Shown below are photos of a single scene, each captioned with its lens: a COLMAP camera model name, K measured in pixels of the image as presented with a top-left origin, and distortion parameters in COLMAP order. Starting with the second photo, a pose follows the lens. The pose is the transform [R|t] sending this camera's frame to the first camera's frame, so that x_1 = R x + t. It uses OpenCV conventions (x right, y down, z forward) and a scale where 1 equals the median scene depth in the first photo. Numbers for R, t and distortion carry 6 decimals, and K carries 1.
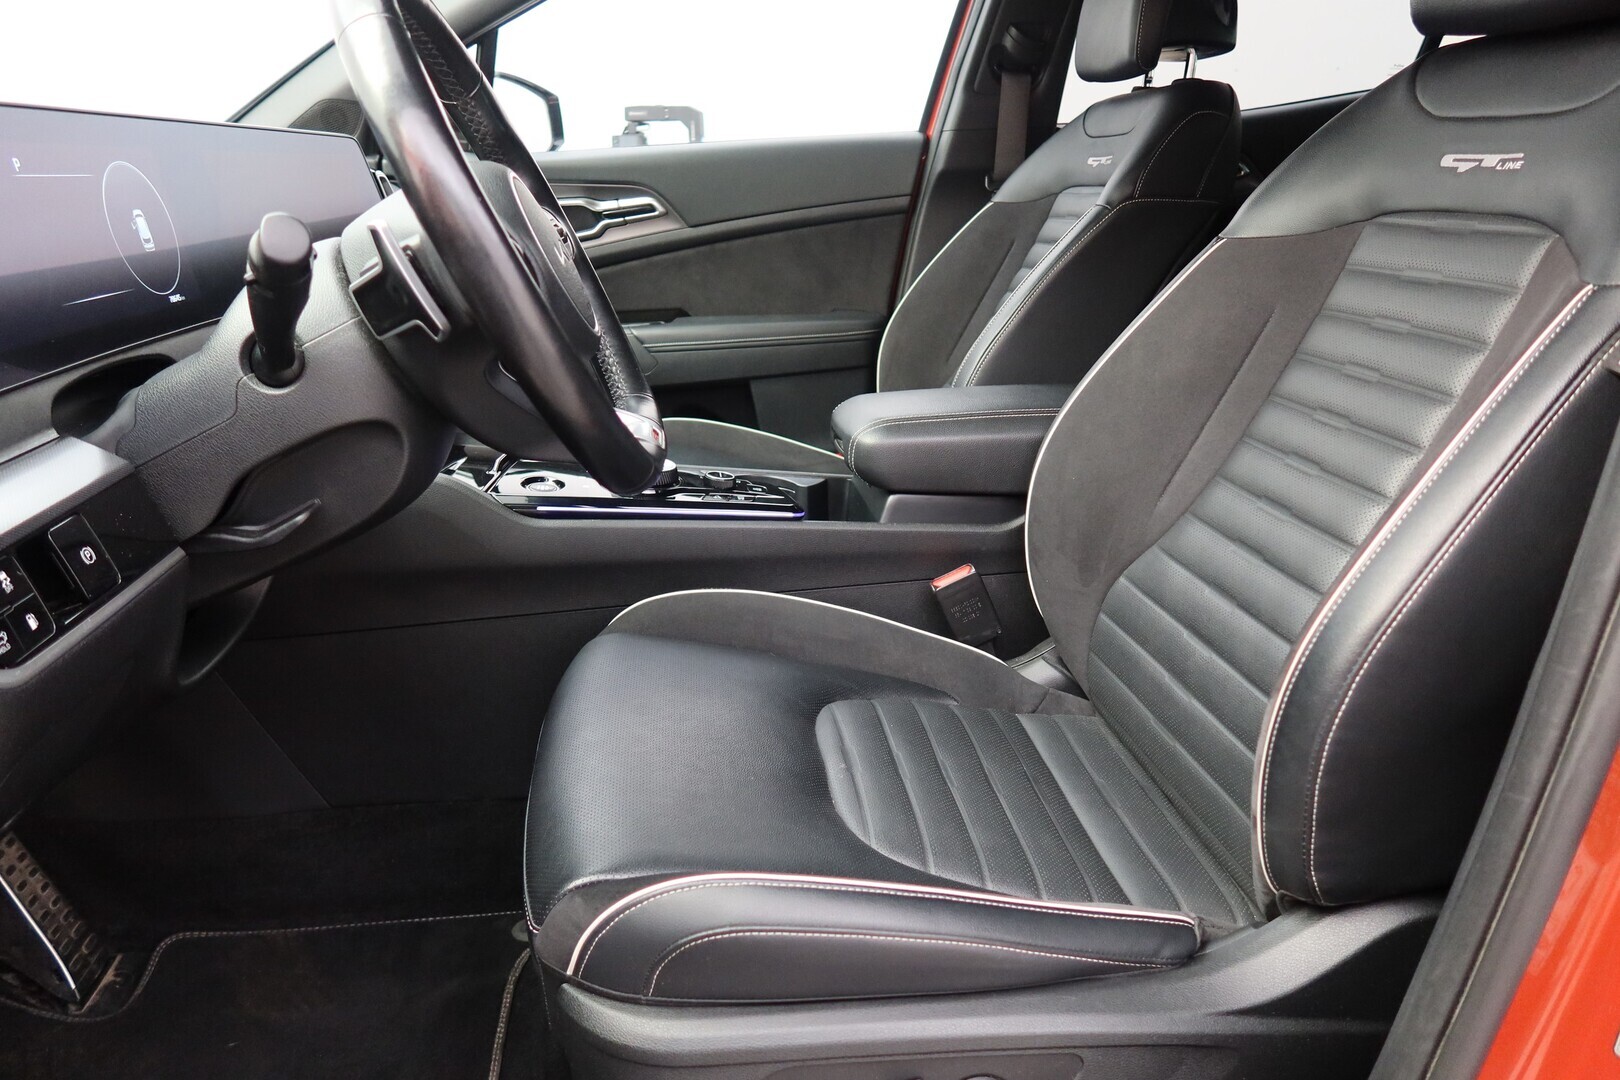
lens RADIAL K [[1154.6, 0, 810.0], [0, 1154.6, 540.0], [0, 0, 1]] dist [-0.007240, -0.001508]
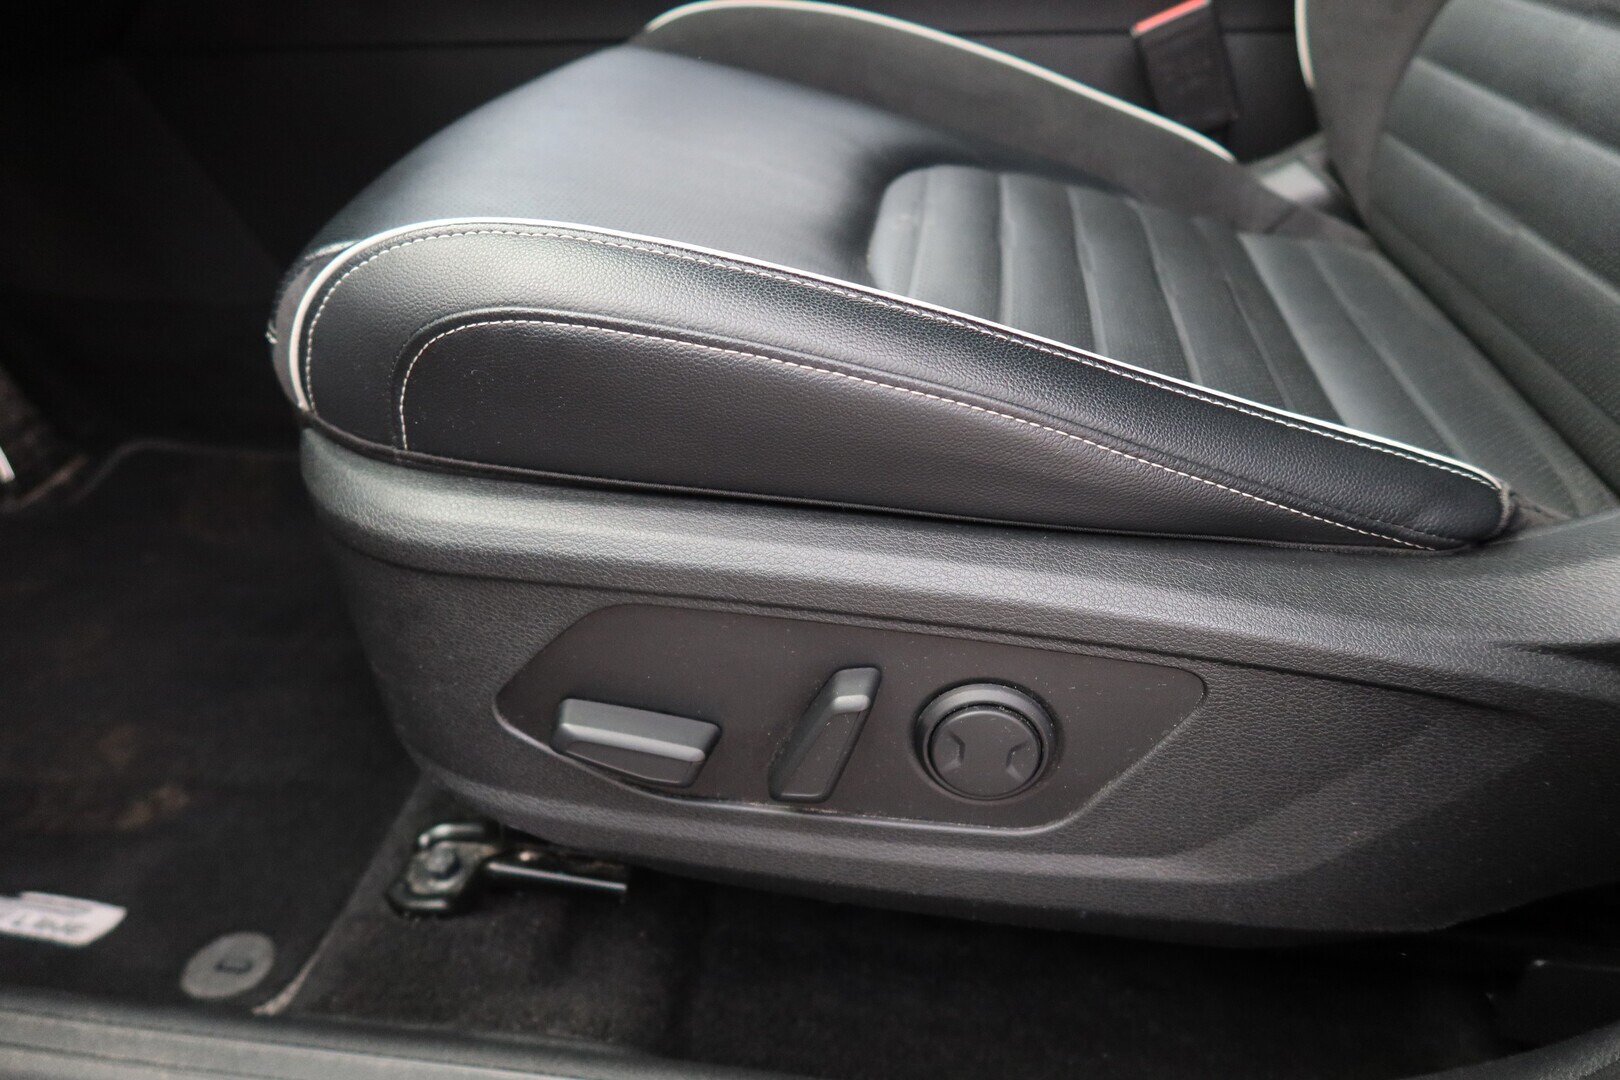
lens RADIAL K [[1154.6, 0, 810.0], [0, 1154.6, 540.0], [0, 0, 1]] dist [-0.007240, -0.001508]
pose [[0.970009, 0.131426, -0.204472, 0.157260], [-0.080168, 0.967130, 0.241315, 0.271989], [0.229466, -0.217685, 0.948661, 0.481580]]
